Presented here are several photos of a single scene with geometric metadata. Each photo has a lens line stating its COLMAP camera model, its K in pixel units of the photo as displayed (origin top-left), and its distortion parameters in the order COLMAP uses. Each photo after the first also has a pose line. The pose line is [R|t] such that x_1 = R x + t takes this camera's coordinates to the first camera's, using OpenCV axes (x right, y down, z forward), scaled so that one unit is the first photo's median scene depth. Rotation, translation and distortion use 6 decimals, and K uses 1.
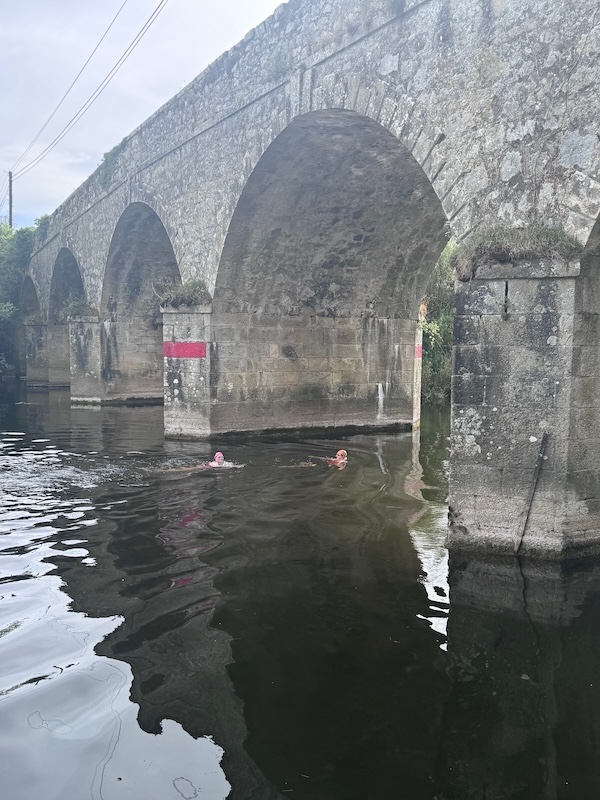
lens RADIAL K [[723.5, 0, 300.0], [0, 723.5, 400.0], [0, 0, 1]] dist [0.193129, -0.406897]
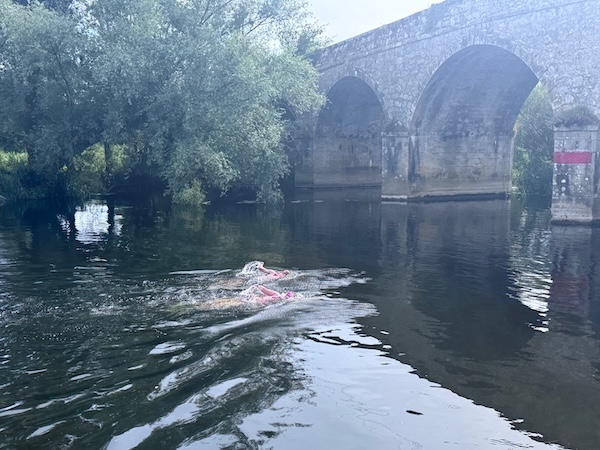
lens RADIAL K [[699.3, 0, 300.0], [0, 699.3, 225.0], [0, 0, 1]] dist [0.234949, -0.502673]
pose [[0.996527, -0.000042, -0.083265, -0.546203], [0.002856, 0.999428, 0.033688, 0.009788], [0.083216, -0.033808, 0.995958, -0.375308]]
